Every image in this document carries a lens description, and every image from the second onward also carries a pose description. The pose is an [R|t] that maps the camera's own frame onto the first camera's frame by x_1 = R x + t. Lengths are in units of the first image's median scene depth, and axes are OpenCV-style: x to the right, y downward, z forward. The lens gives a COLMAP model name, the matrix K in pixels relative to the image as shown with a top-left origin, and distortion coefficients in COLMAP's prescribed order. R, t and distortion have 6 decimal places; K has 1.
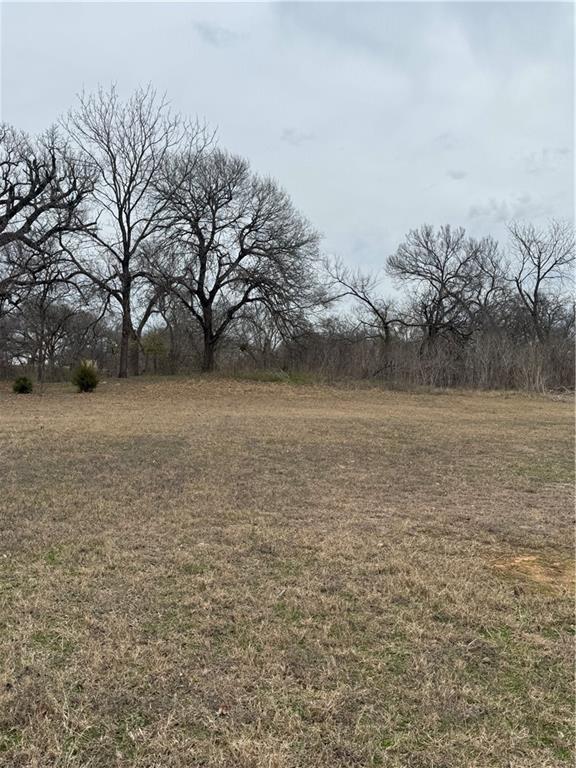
lens RADIAL K [[783.0, 0, 288.0], [0, 783.0, 384.0], [0, 0, 1]] dist [0.009460, 0.003189]
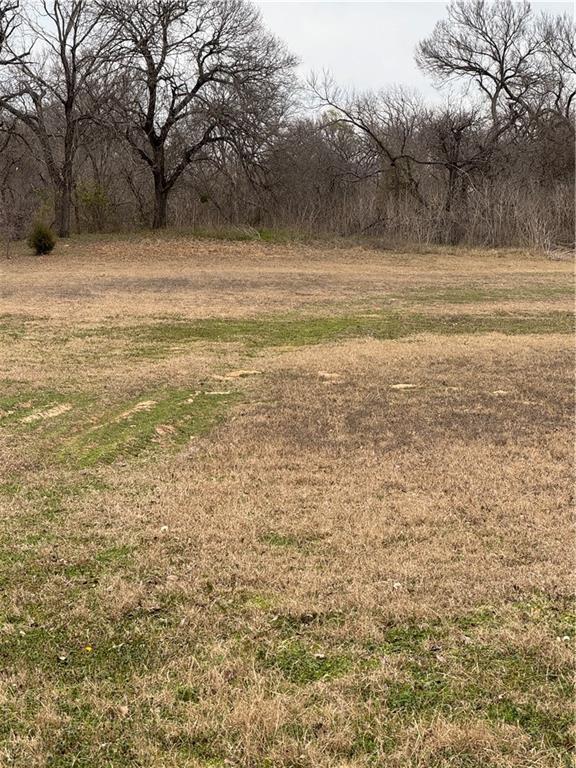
lens RADIAL K [[1933.6, 0, 288.0], [0, 1933.6, 384.0], [0, 0, 1]] dist [-0.604417, 16.208936]
pose [[0.999957, -0.008756, -0.003172, 0.034223], [0.008977, 0.996883, 0.078383, -0.009927], [0.002475, -0.078408, 0.996918, -1.002605]]
